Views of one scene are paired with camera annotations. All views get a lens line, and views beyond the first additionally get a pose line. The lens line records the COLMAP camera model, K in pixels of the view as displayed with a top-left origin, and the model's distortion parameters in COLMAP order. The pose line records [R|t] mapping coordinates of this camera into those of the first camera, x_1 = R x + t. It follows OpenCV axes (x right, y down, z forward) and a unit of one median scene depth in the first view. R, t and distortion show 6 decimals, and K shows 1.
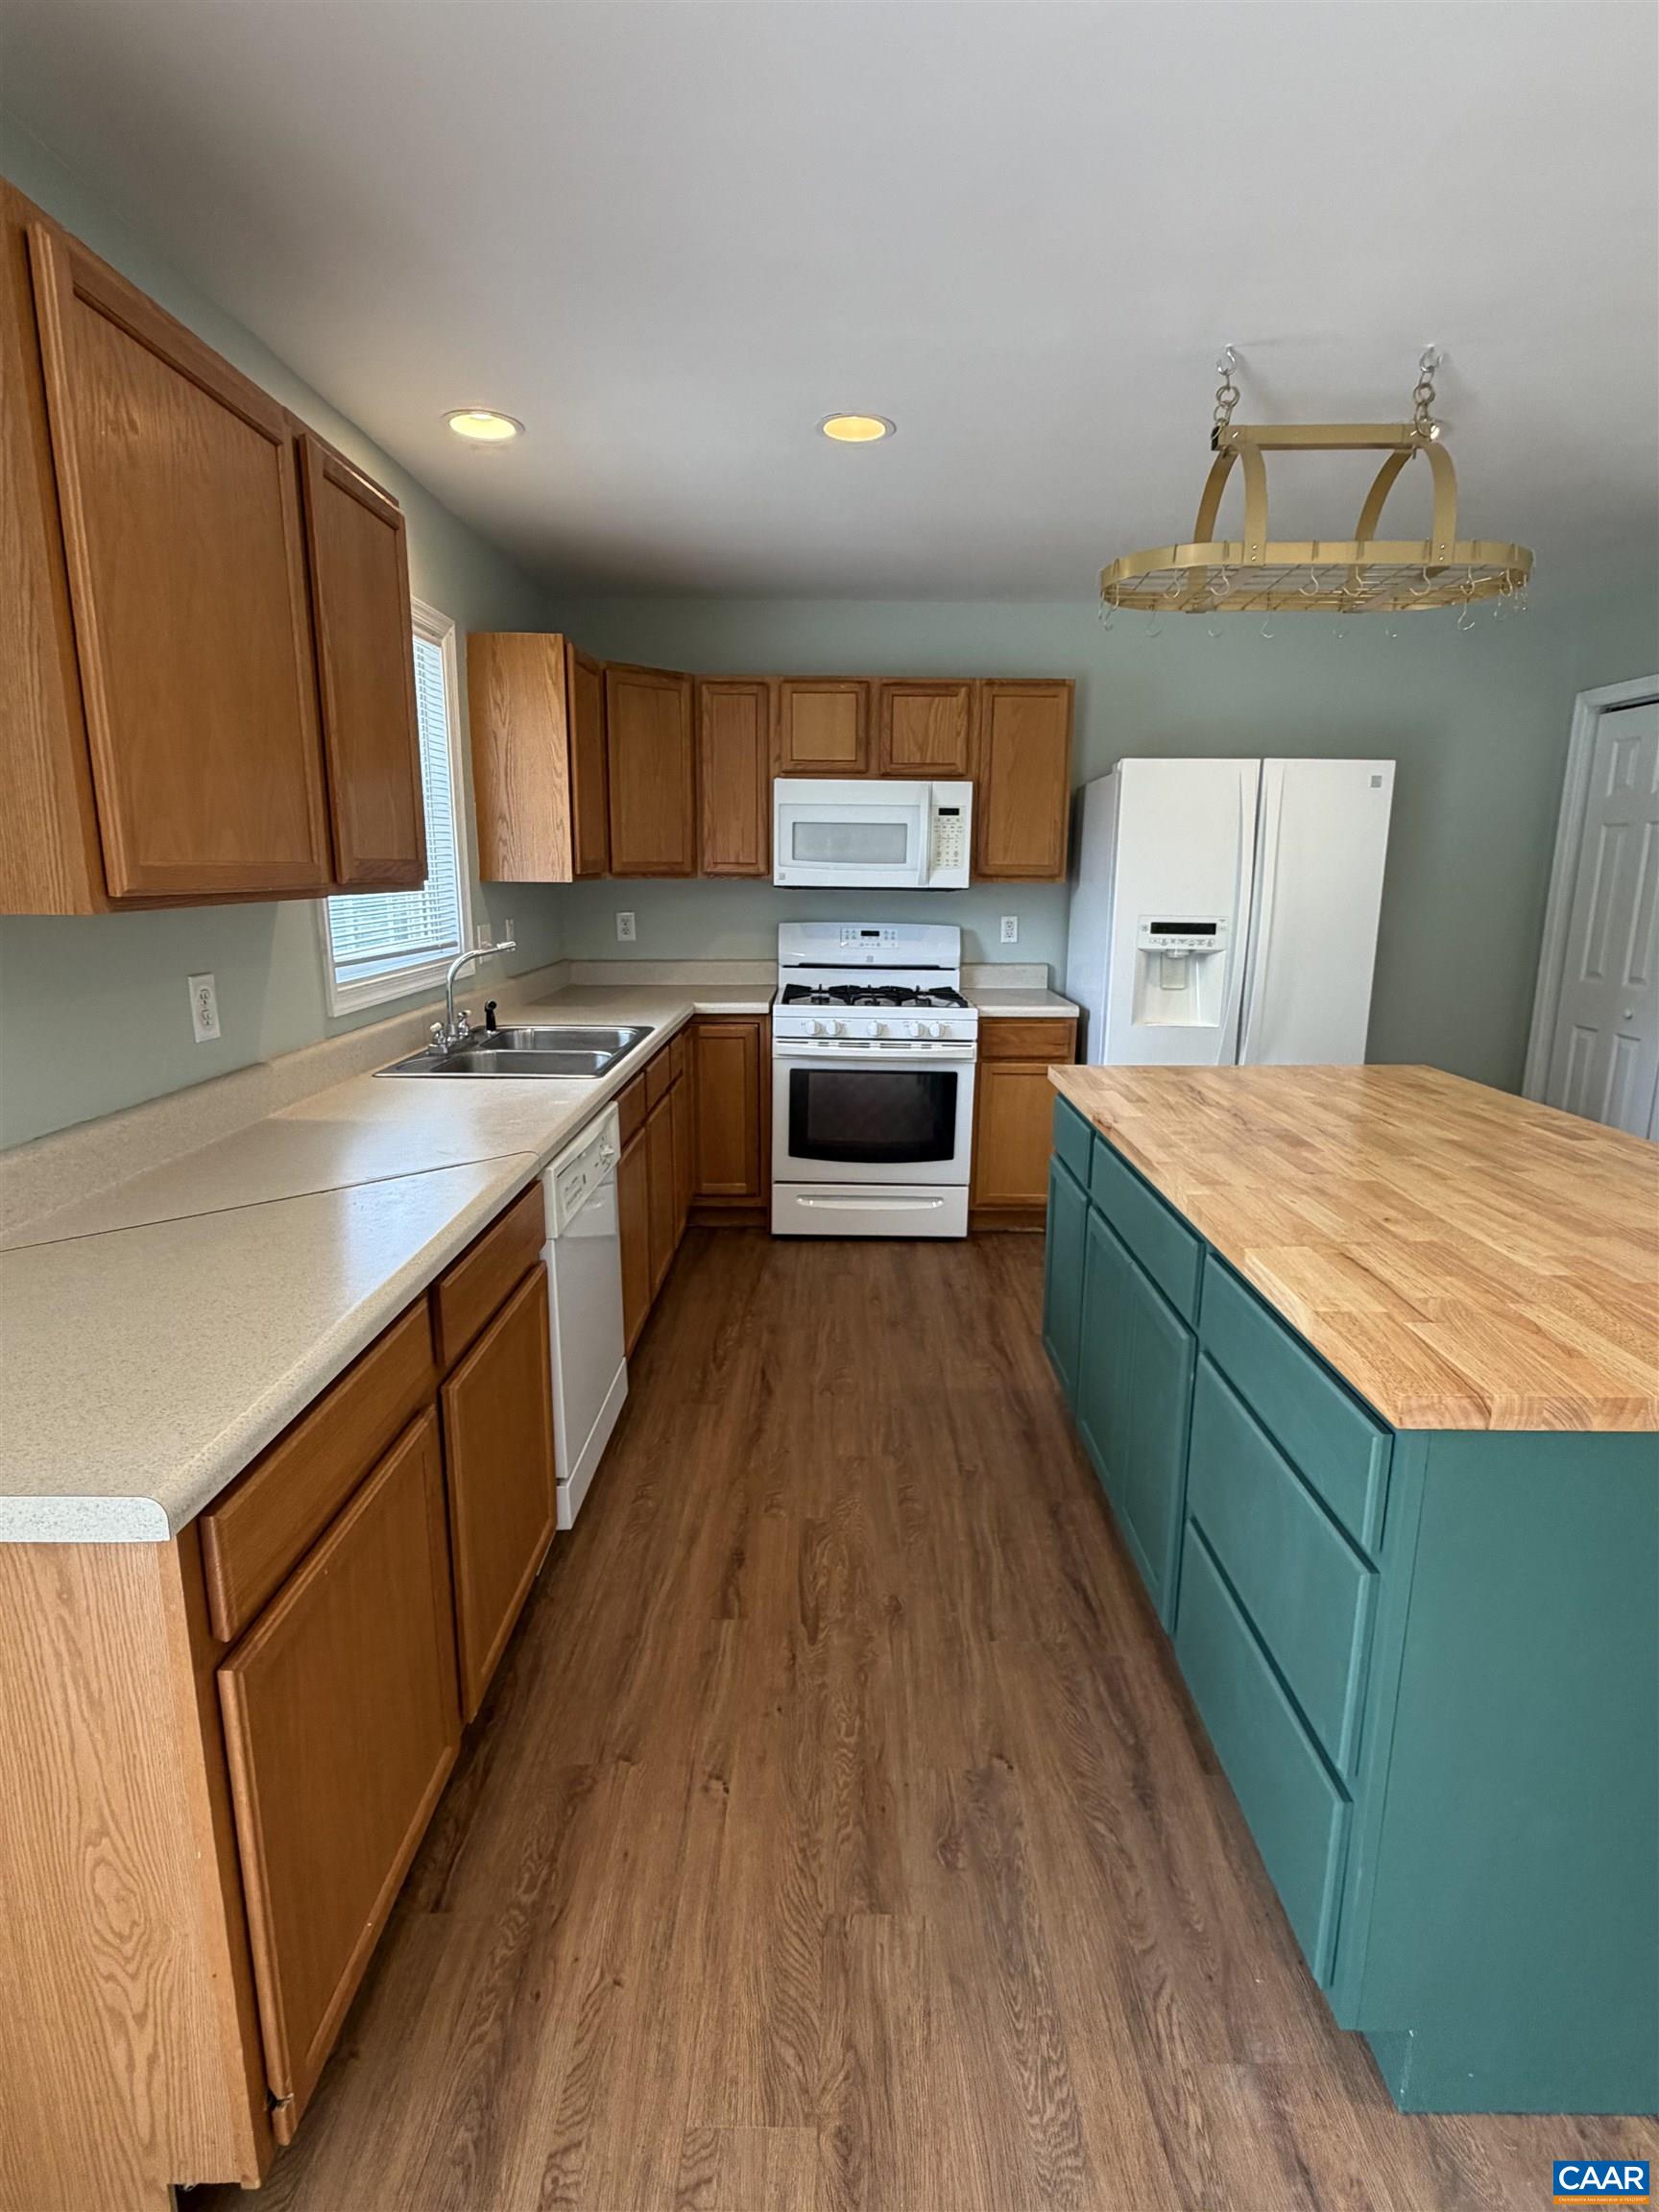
lens RADIAL K [[1103.2, 0, 832.4], [0, 1103.2, 1100.2], [0, 0, 1]] dist [0.000749, 0.000105]
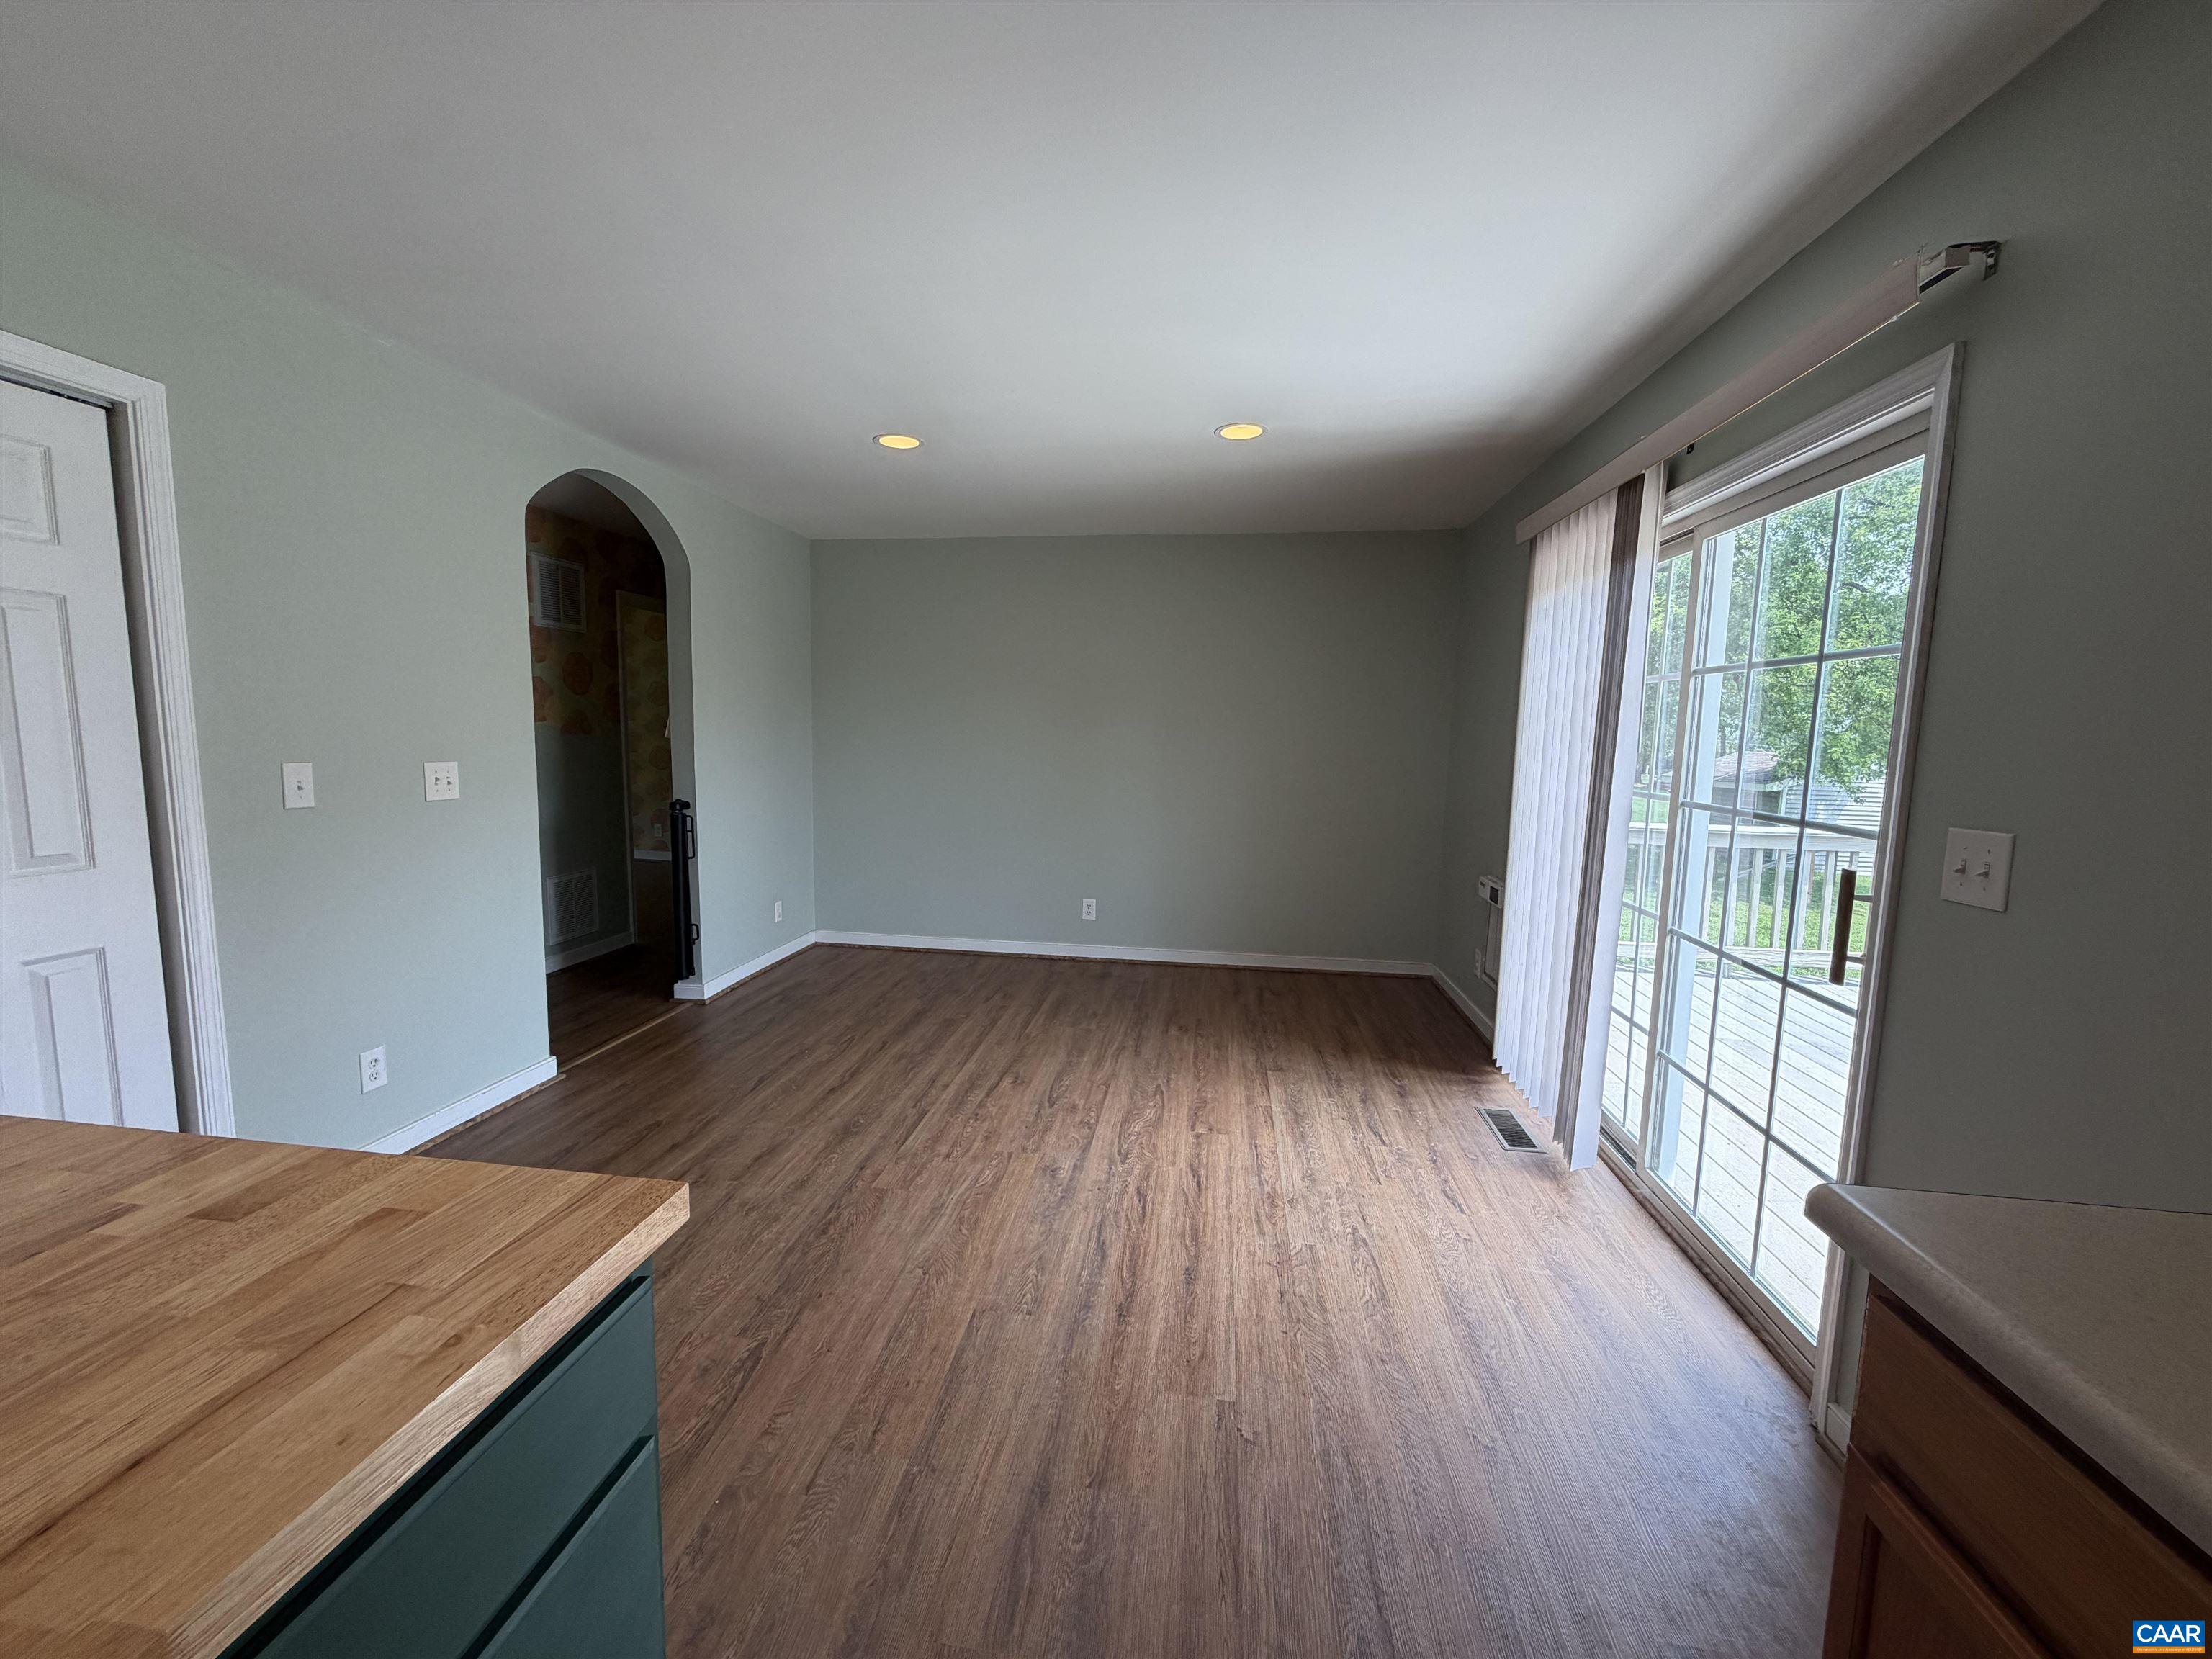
lens RADIAL K [[883.6, 0, 1094.2], [0, 883.6, 824.5], [0, 0, 1]] dist [-0.000457, 0.000741]
pose [[-0.991337, -0.039273, 0.125335, 0.021201], [0.001302, 0.951265, 0.308372, -0.081550], [-0.131338, 0.305864, -0.942973, 0.469278]]
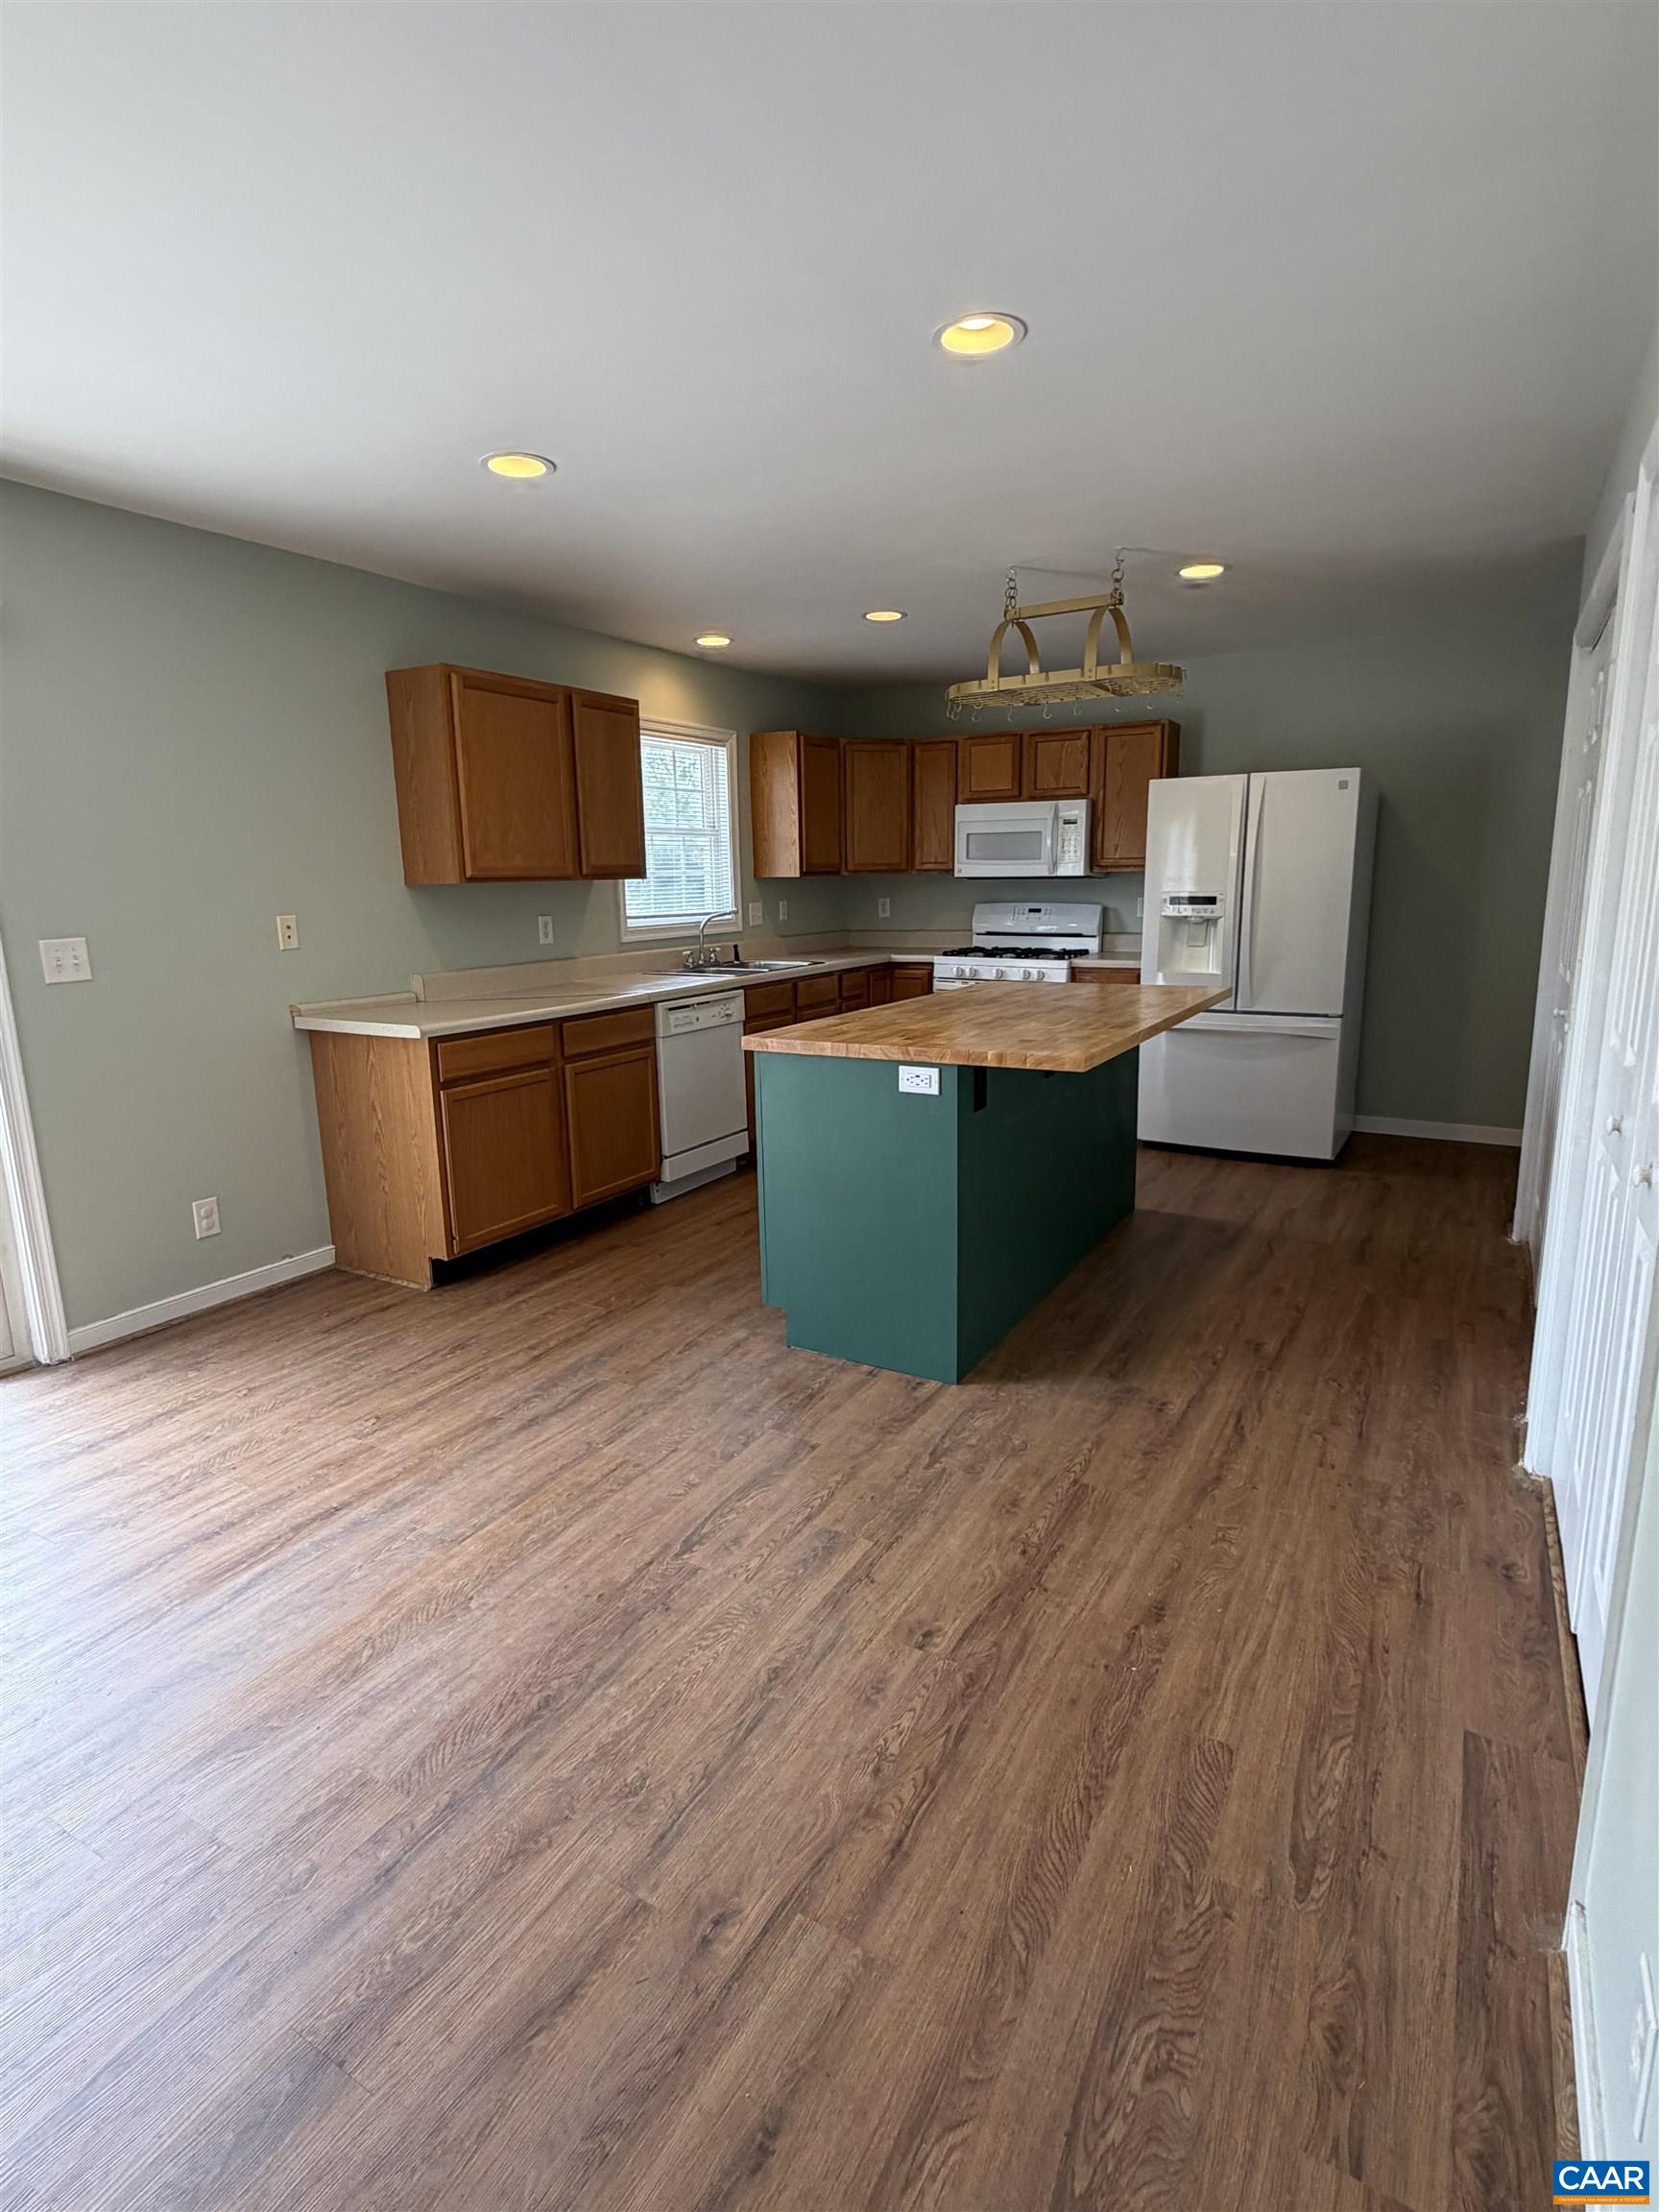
lens RADIAL K [[1103.2, 0, 828.2], [0, 1103.2, 1094.8], [0, 0, 1]] dist [0.000749, 0.000105]
pose [[0.869532, 0.073587, -0.488364, 0.626943], [-0.079562, 0.996793, 0.008537, 0.110662], [0.487427, 0.031432, 0.872598, -0.412742]]
